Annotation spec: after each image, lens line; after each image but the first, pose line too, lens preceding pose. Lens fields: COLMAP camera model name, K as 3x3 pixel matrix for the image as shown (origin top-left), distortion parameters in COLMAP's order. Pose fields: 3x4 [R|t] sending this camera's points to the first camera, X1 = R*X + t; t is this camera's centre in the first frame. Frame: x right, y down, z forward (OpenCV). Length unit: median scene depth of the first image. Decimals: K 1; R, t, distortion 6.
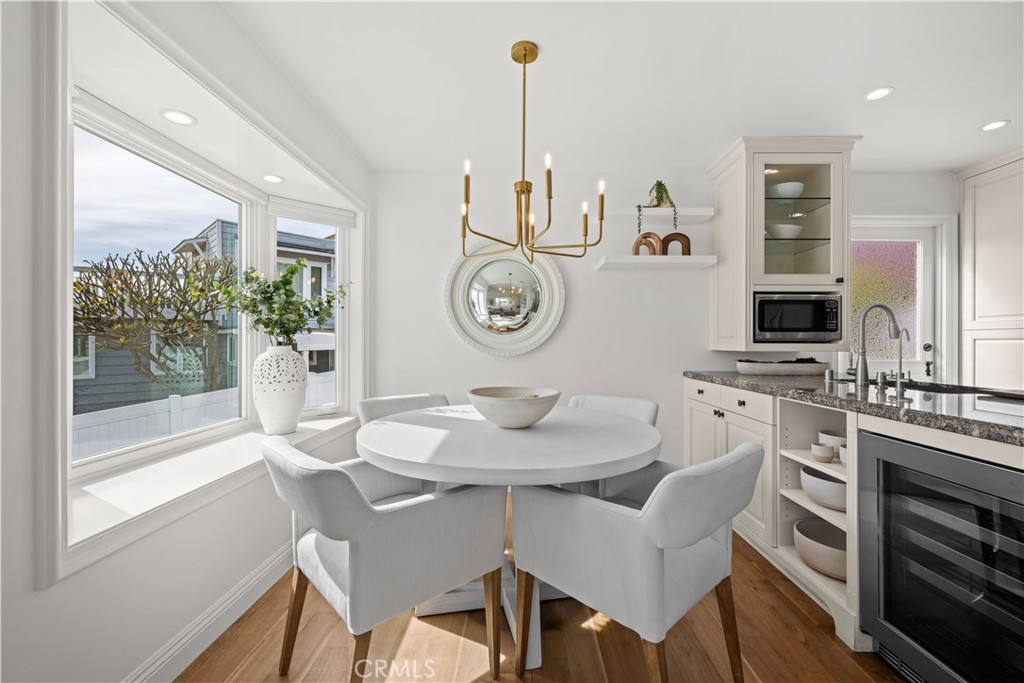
lens RADIAL K [[443.0, 0, 518.3], [0, 443.0, 341.6], [0, 0, 1]] dist [0.004915, 0.000511]
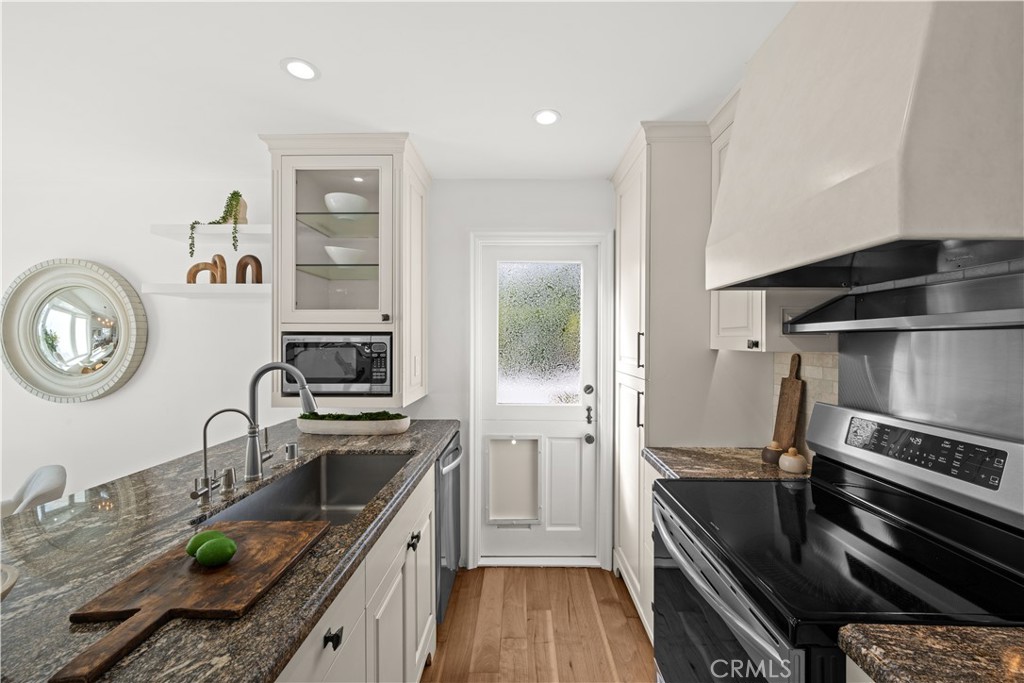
lens RADIAL K [[403.9, 0, 510.7], [0, 403.9, 345.4], [0, 0, 1]] dist [0.000542, 0.000151]
pose [[0.999895, -0.001312, -0.014398, 0.870000], [0.001473, 0.999936, 0.011185, -0.088063], [0.014383, -0.011205, 0.999834, 0.262041]]
